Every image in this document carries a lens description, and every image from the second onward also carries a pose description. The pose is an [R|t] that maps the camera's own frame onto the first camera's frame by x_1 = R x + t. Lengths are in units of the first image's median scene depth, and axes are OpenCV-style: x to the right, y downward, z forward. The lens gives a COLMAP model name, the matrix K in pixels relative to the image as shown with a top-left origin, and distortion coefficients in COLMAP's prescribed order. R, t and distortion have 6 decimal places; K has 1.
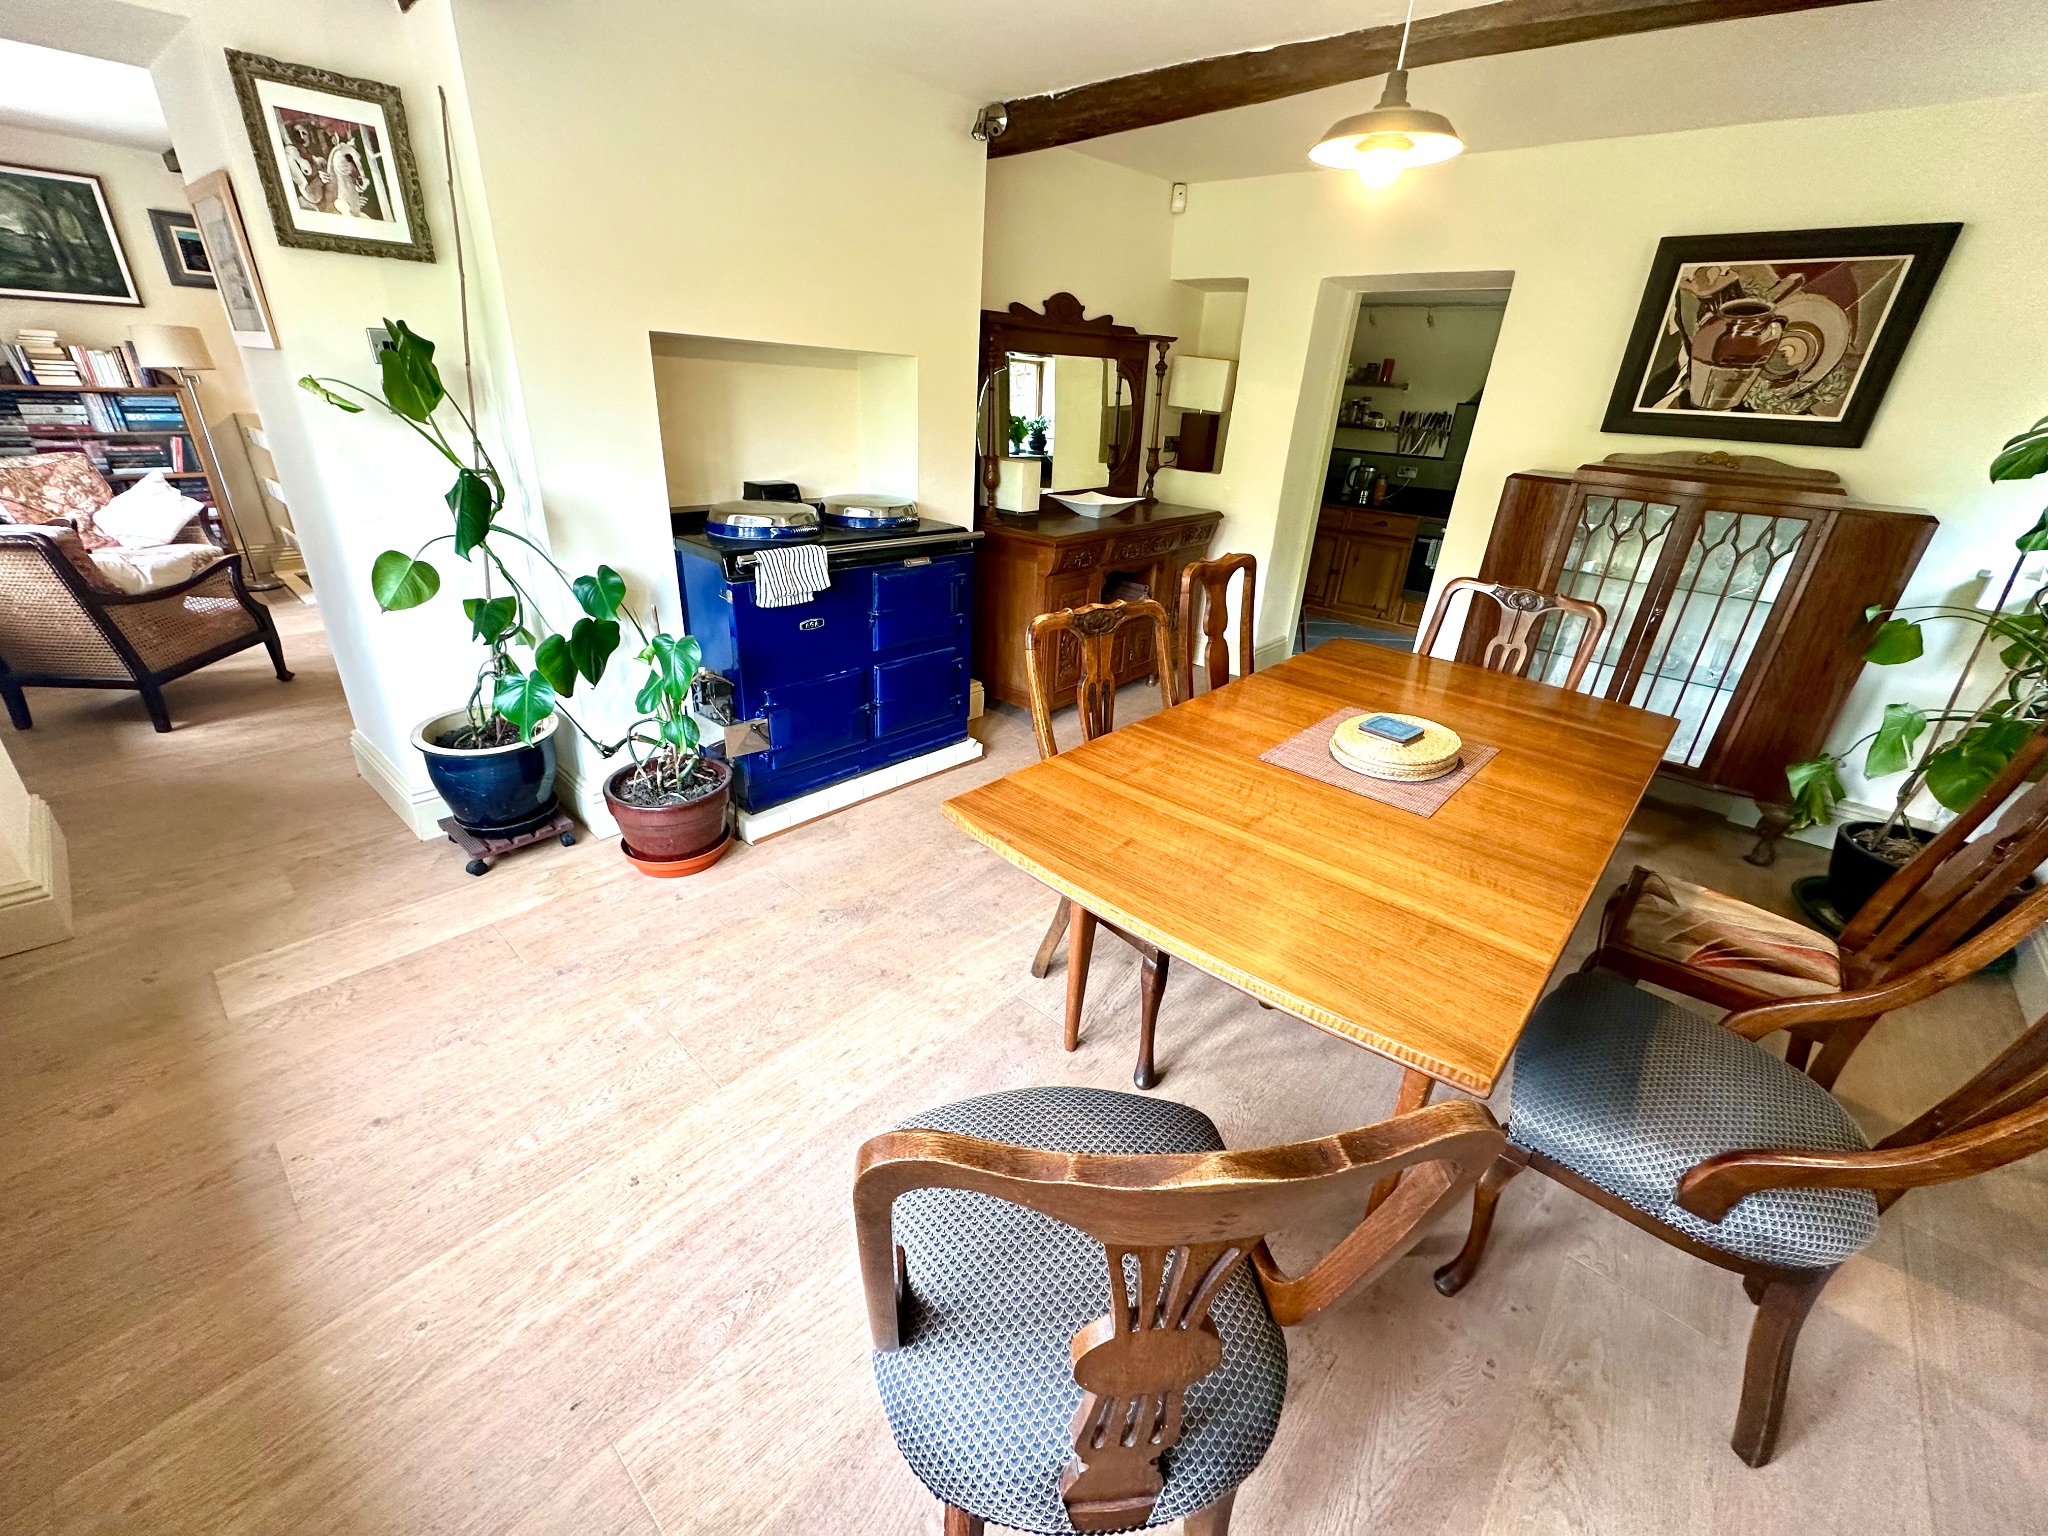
lens RADIAL K [[819.8, 0, 1020.1], [0, 819.8, 757.2], [0, 0, 1]] dist [-0.002185, 0.000113]
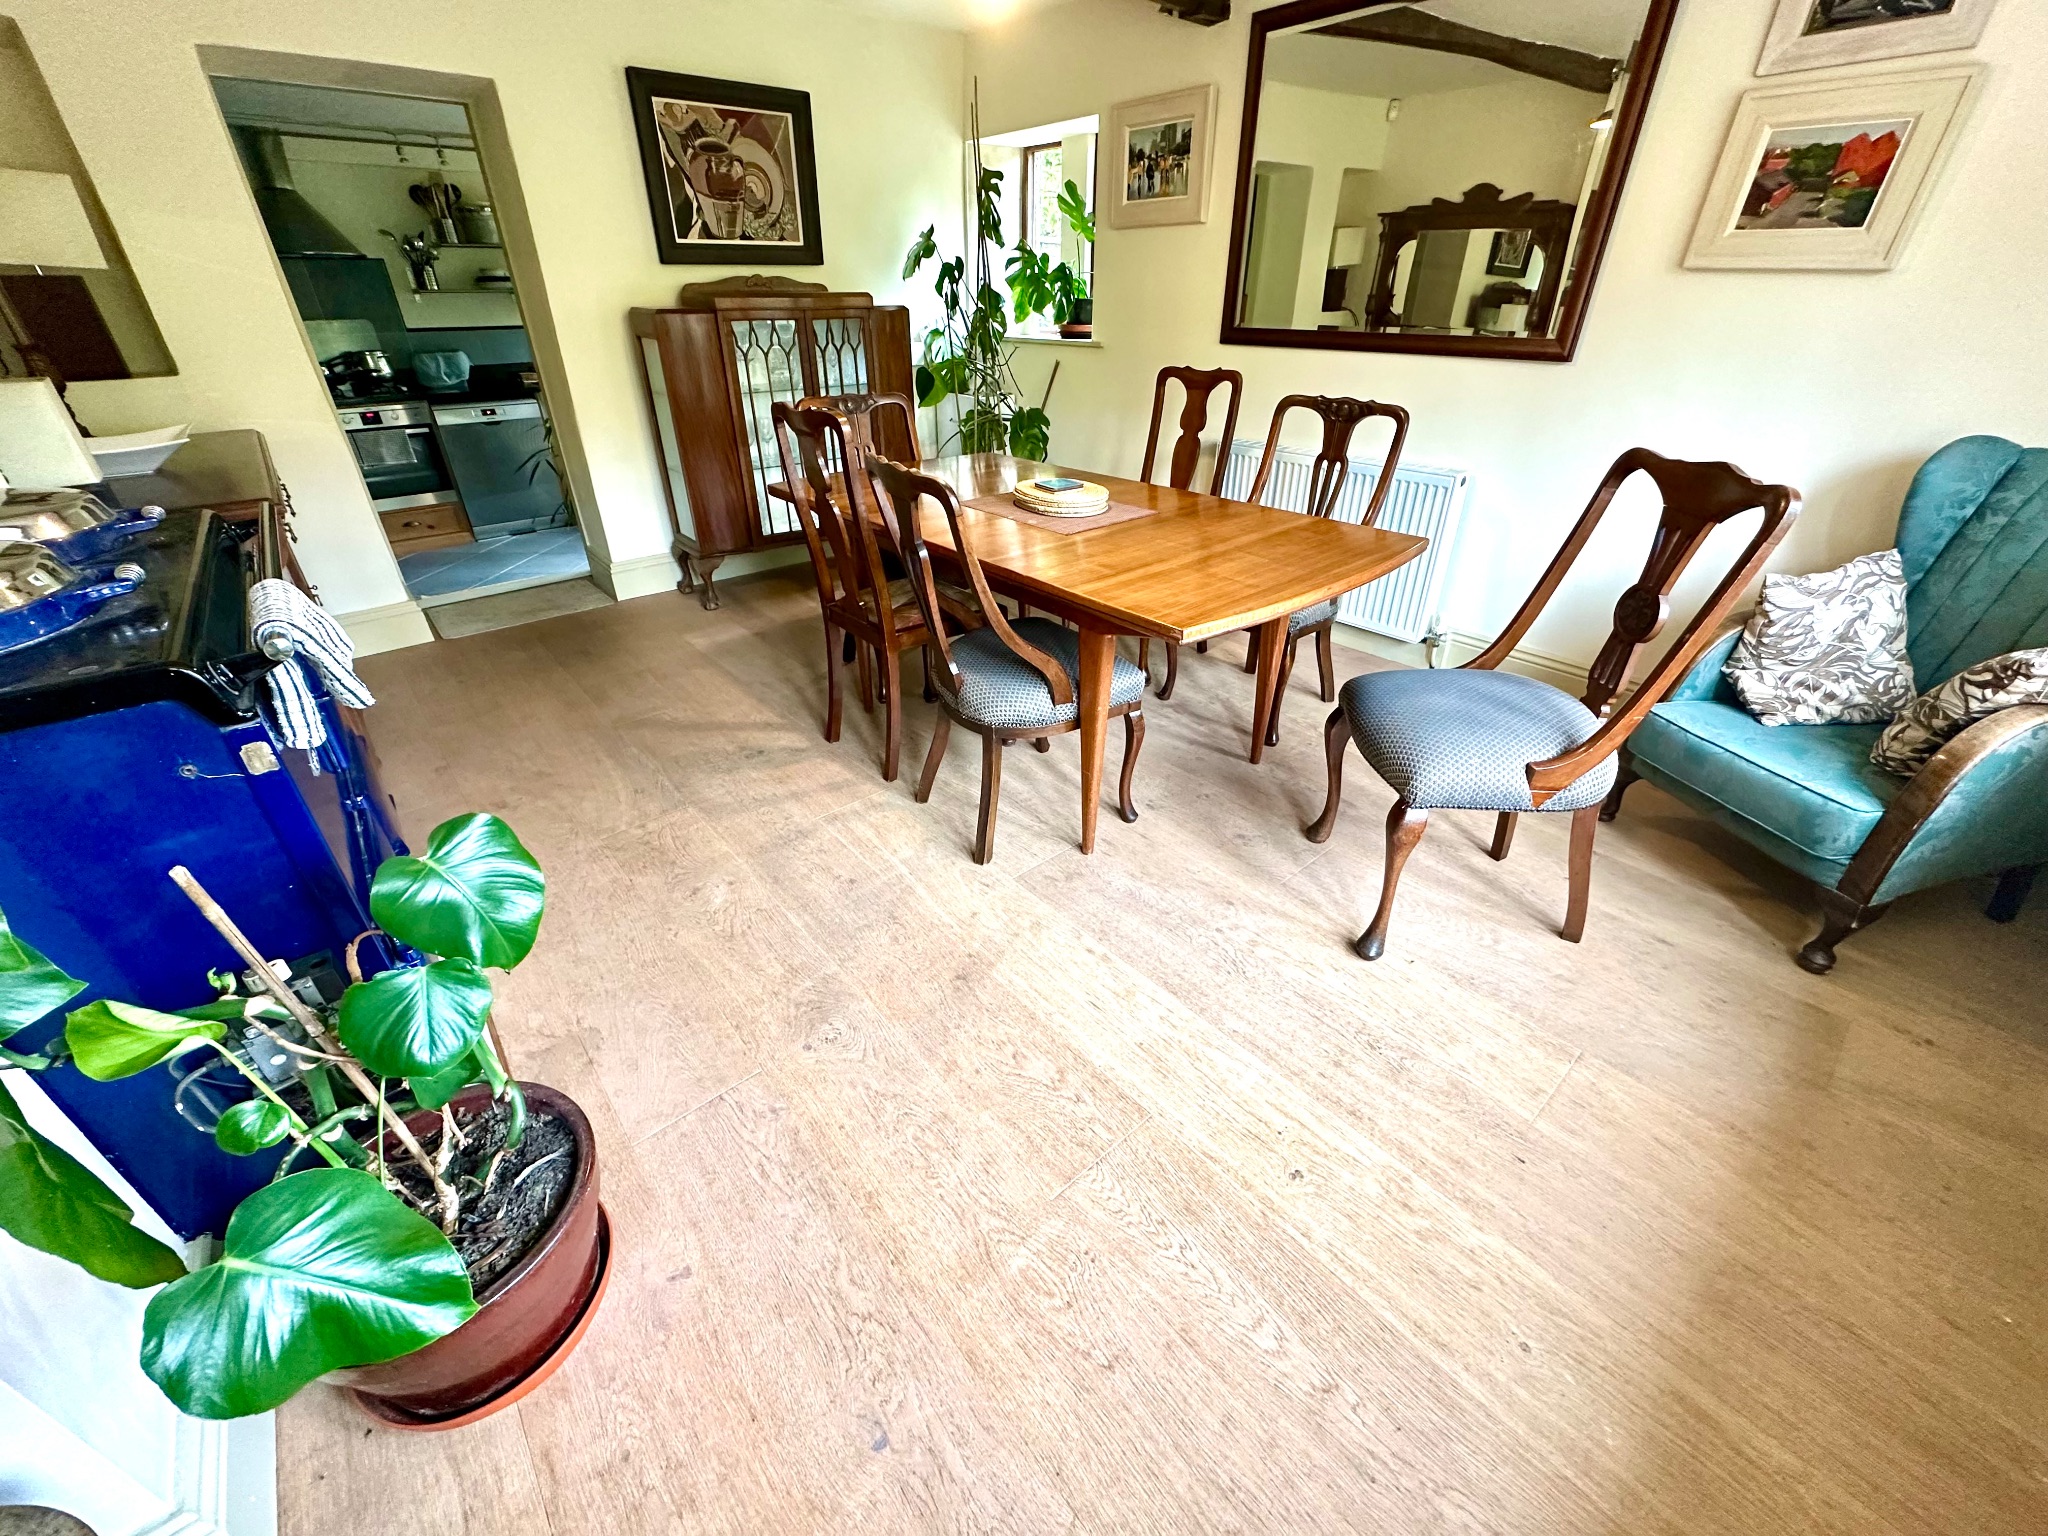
lens RADIAL K [[819.8, 0, 1015.6], [0, 819.8, 765.8], [0, 0, 1]] dist [-0.002185, 0.000113]
pose [[0.124217, -0.545136, 0.829094, -0.555062], [0.427267, 0.783519, 0.451156, -0.189264], [-0.895552, 0.298203, 0.330245, 0.477575]]
